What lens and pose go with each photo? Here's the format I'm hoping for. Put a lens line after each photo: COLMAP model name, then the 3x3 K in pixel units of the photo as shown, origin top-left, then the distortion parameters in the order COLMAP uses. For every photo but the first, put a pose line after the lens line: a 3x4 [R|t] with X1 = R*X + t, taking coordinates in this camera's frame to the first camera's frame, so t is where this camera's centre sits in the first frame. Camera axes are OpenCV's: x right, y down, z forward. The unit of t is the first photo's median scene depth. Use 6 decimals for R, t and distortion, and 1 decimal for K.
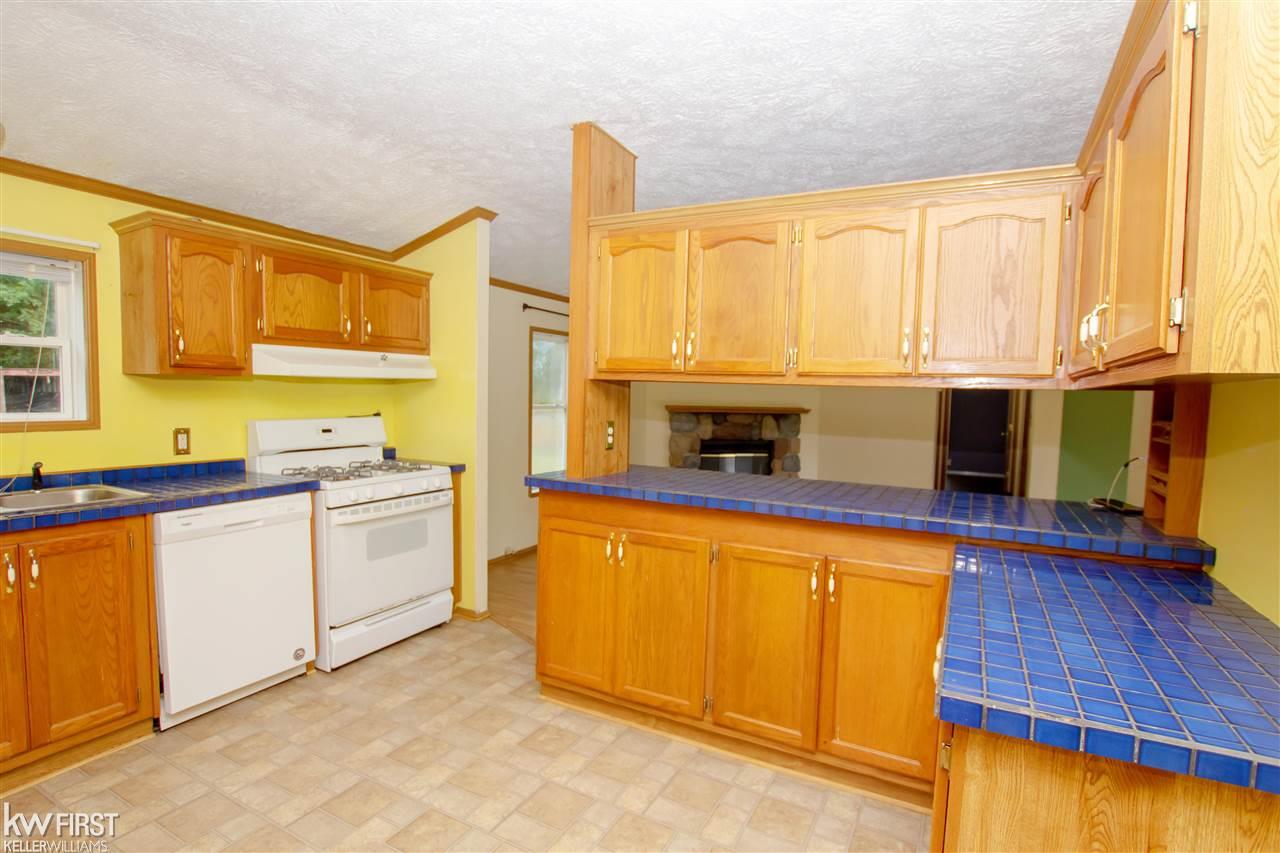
lens RADIAL K [[625.1, 0, 644.2], [0, 625.1, 436.8], [0, 0, 1]] dist [-0.032580, 0.003062]
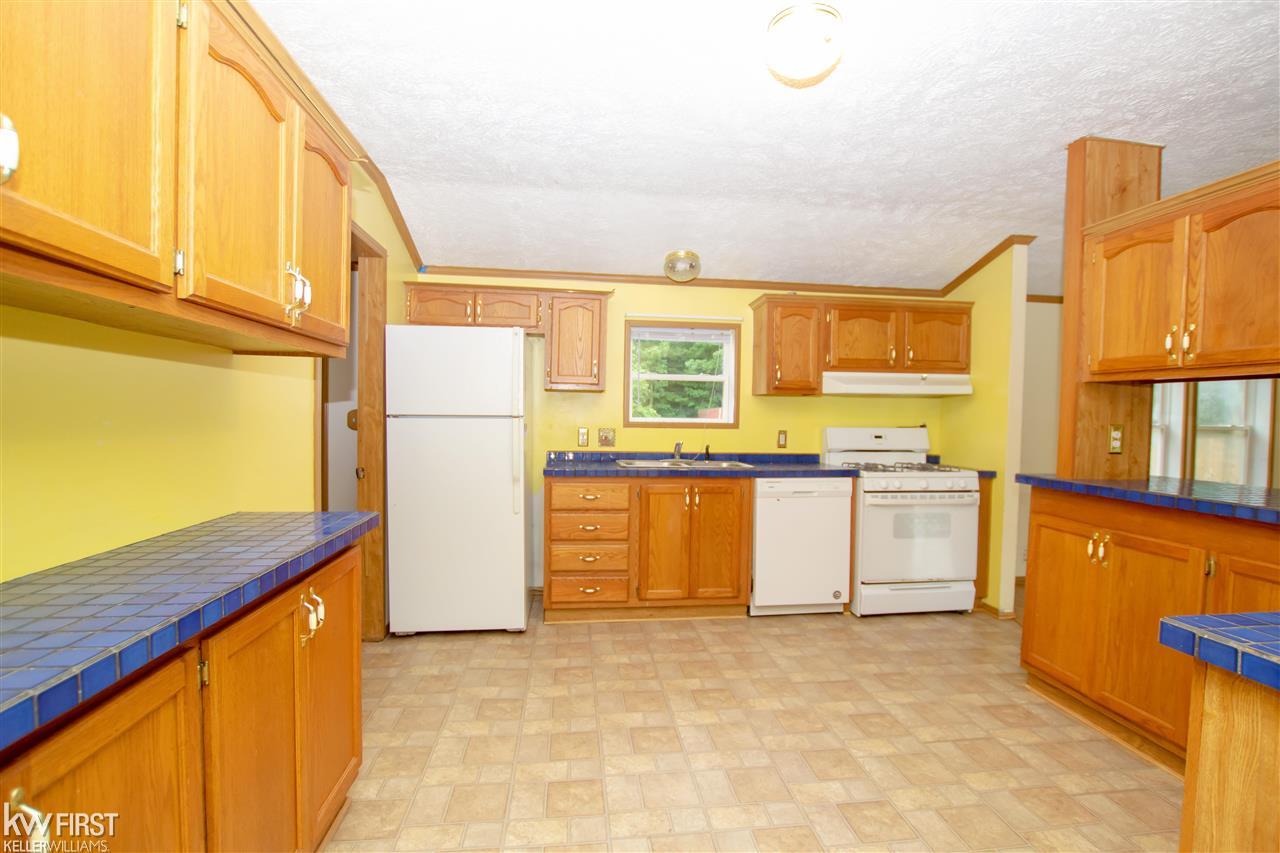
lens RADIAL K [[599.8, 0, 648.6], [0, 599.8, 433.8], [0, 0, 1]] dist [-0.019493, 0.001789]
pose [[0.578182, 0.011535, -0.815826, 0.295450], [-0.059325, 0.997848, -0.027936, 0.061698], [0.813748, 0.064551, 0.577622, -0.138124]]
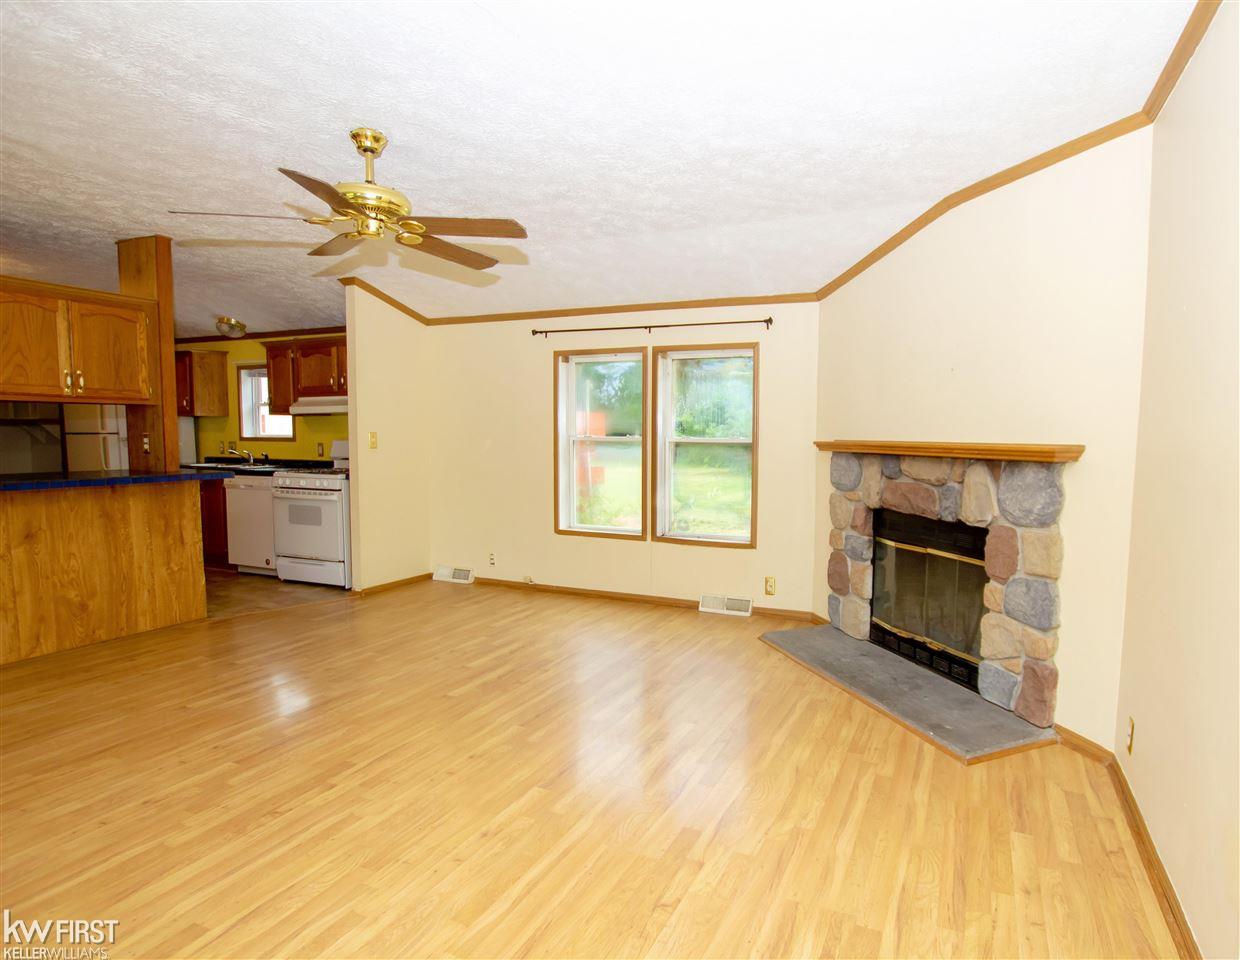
lens RADIAL K [[681.6, 0, 709.2], [0, 681.6, 494.6], [0, 0, 1]] dist [-0.013547, 0.002173]
pose [[0.108594, 0.064693, -0.991979, 1.721125], [-0.076106, 0.995493, 0.056591, -0.074998], [0.991169, 0.069350, 0.113028, 2.232100]]
